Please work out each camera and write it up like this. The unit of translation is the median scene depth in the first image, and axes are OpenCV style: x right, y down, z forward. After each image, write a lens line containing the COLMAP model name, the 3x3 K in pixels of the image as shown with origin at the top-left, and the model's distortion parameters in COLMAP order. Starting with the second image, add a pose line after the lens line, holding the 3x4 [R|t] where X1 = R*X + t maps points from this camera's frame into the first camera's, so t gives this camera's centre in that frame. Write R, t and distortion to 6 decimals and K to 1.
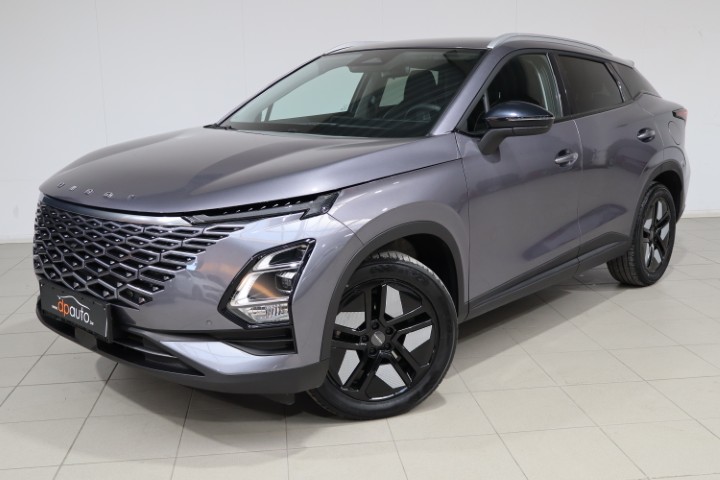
lens RADIAL K [[810.1, 0, 359.6], [0, 810.1, 240.0], [0, 0, 1]] dist [-0.034315, 0.000000]
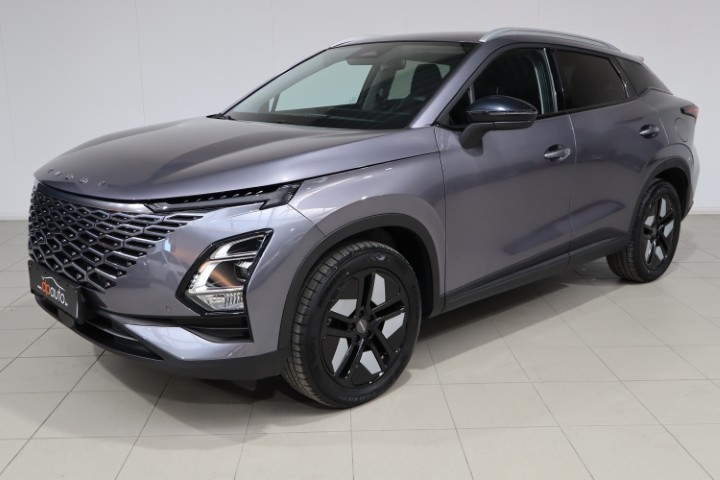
lens RADIAL K [[743.7, 0, 359.9], [0, 743.7, 243.2], [0, 0, 1]] dist [-0.041638, 0.000000]
pose [[0.995743, 0.029156, -0.087437, 0.109955], [-0.026815, 0.999253, 0.027821, -0.010572], [0.088183, -0.025358, 0.995781, 0.073716]]
